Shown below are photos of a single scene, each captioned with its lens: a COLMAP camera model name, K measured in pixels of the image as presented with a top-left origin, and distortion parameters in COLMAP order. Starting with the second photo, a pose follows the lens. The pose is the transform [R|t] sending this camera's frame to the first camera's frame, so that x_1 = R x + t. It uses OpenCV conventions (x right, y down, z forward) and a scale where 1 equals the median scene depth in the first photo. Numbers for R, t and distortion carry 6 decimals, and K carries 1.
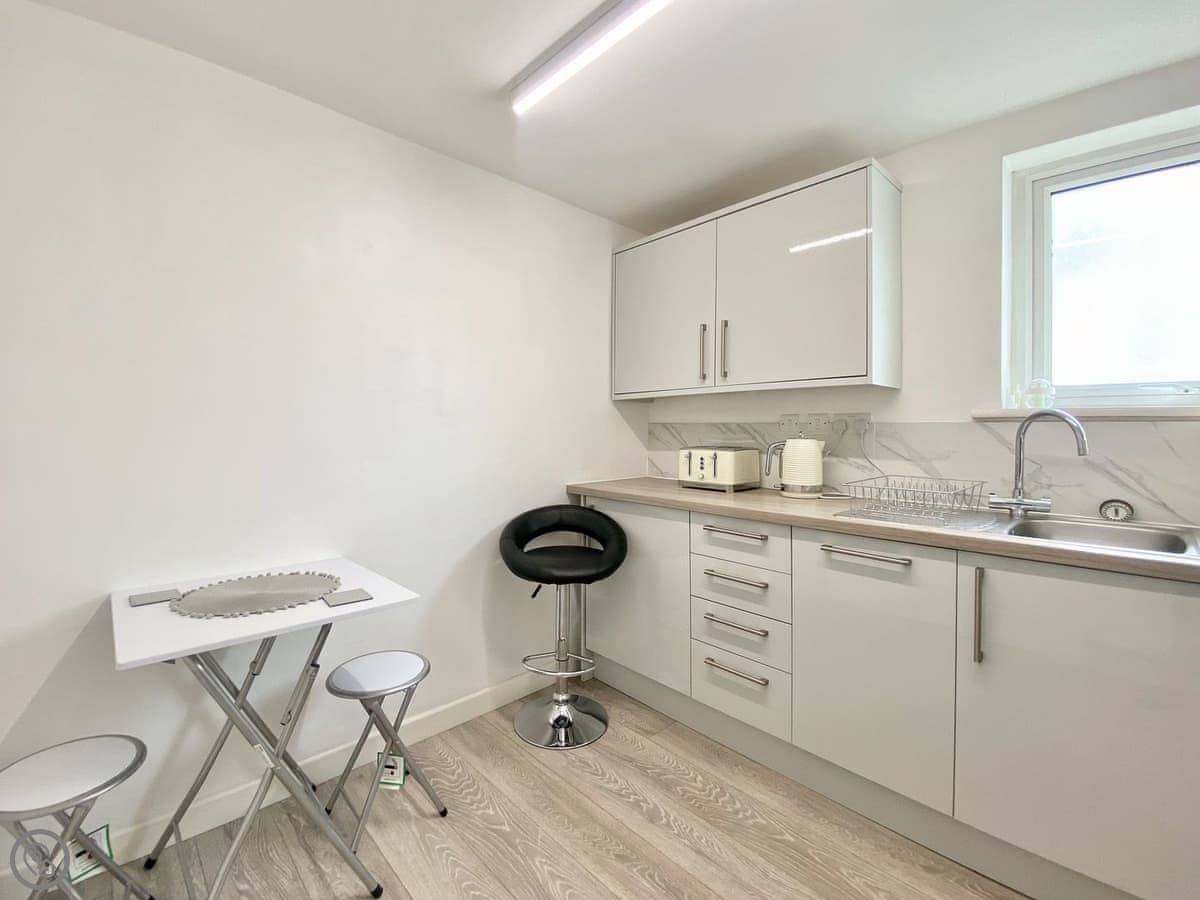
lens RADIAL K [[507.4, 0, 602.2], [0, 507.4, 429.7], [0, 0, 1]] dist [-0.000477, -0.000088]
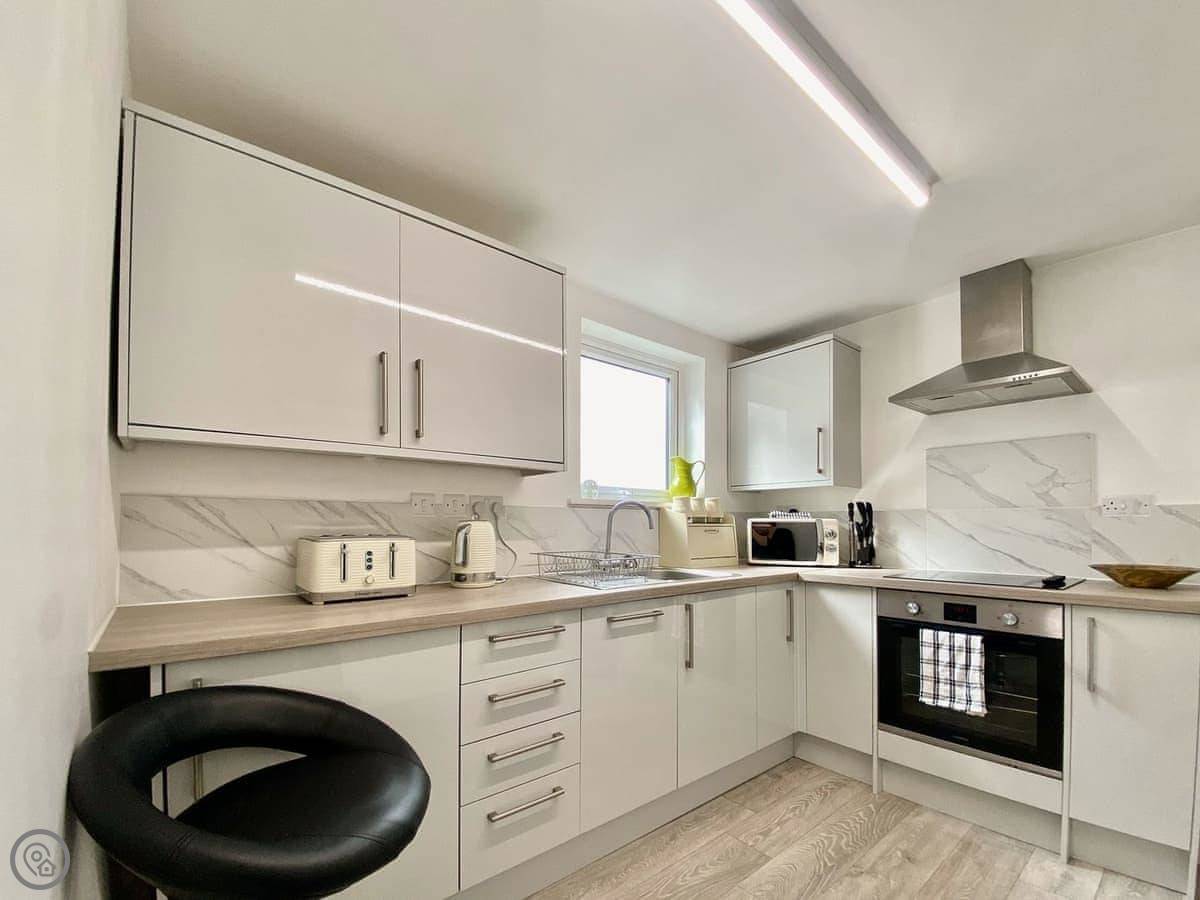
lens RADIAL K [[498.4, 0, 598.7], [0, 498.4, 508.2], [0, 0, 1]] dist [-0.000413, -0.000119]
pose [[0.067066, 0.025870, 0.997413, -0.442253], [0.000150, 0.999664, -0.025939, 0.016206], [-0.997749, 0.001890, 0.067040, 0.677663]]
